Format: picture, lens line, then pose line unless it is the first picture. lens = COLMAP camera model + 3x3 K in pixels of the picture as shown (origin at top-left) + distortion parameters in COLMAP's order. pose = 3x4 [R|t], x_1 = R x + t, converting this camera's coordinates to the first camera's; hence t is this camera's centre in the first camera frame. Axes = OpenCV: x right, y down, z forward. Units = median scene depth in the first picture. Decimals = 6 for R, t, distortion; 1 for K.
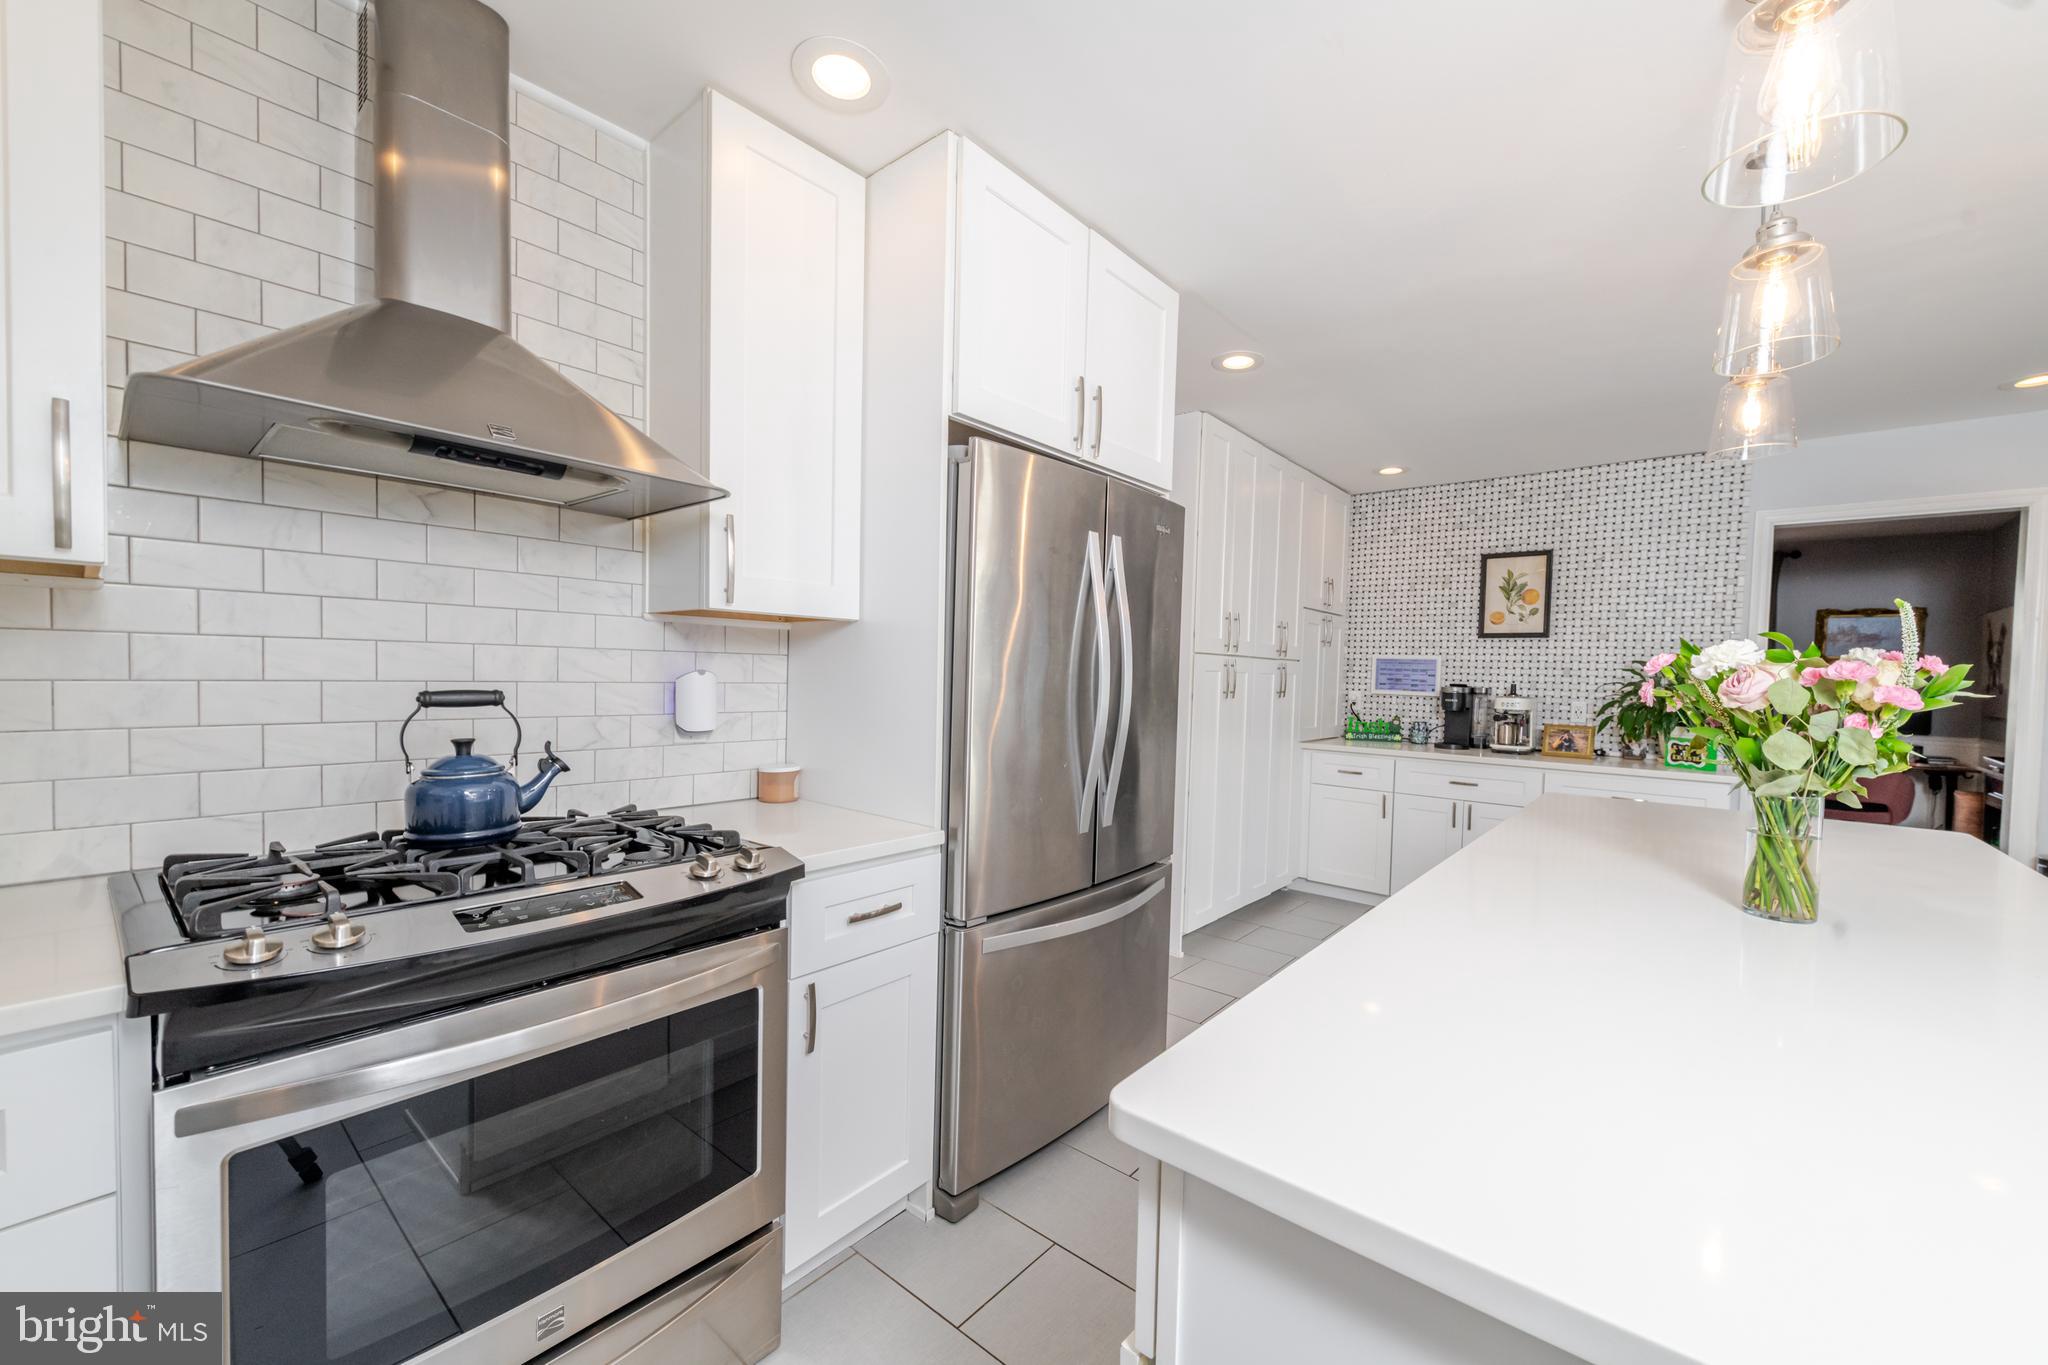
lens RADIAL K [[827.3, 0, 1031.9], [0, 827.3, 696.3], [0, 0, 1]] dist [0.000259, -0.000090]
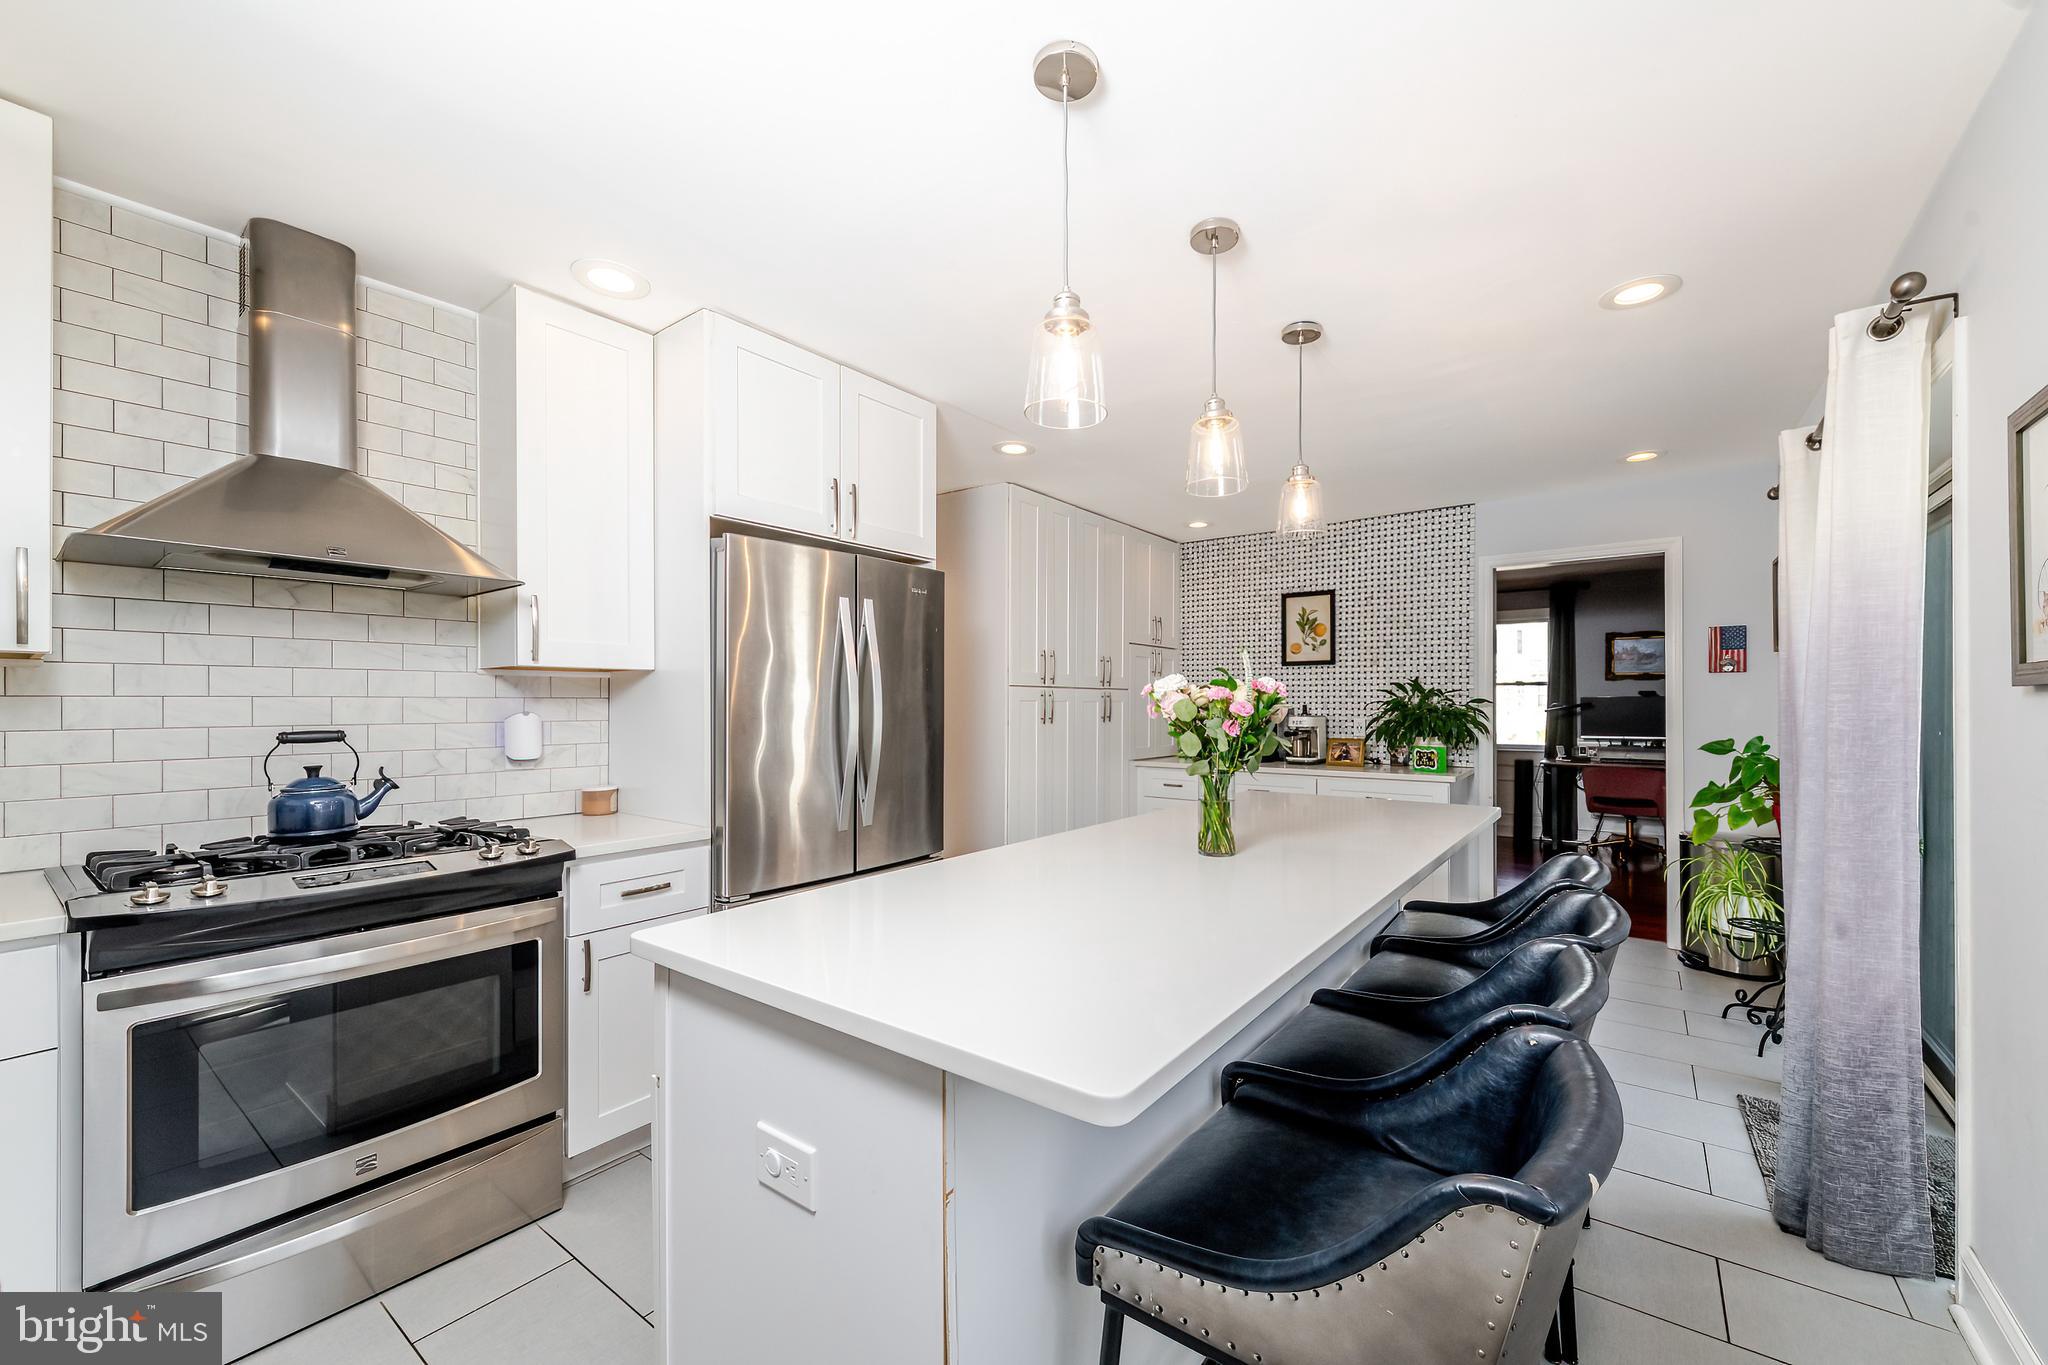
lens RADIAL K [[839.3, 0, 1054.3], [0, 839.3, 699.7], [0, 0, 1]] dist [-0.000610, -0.000410]
pose [[0.997991, -0.026477, 0.057559, 0.376629], [0.028453, 0.999024, -0.033787, 0.018148], [-0.056608, 0.035356, 0.997770, -0.380566]]
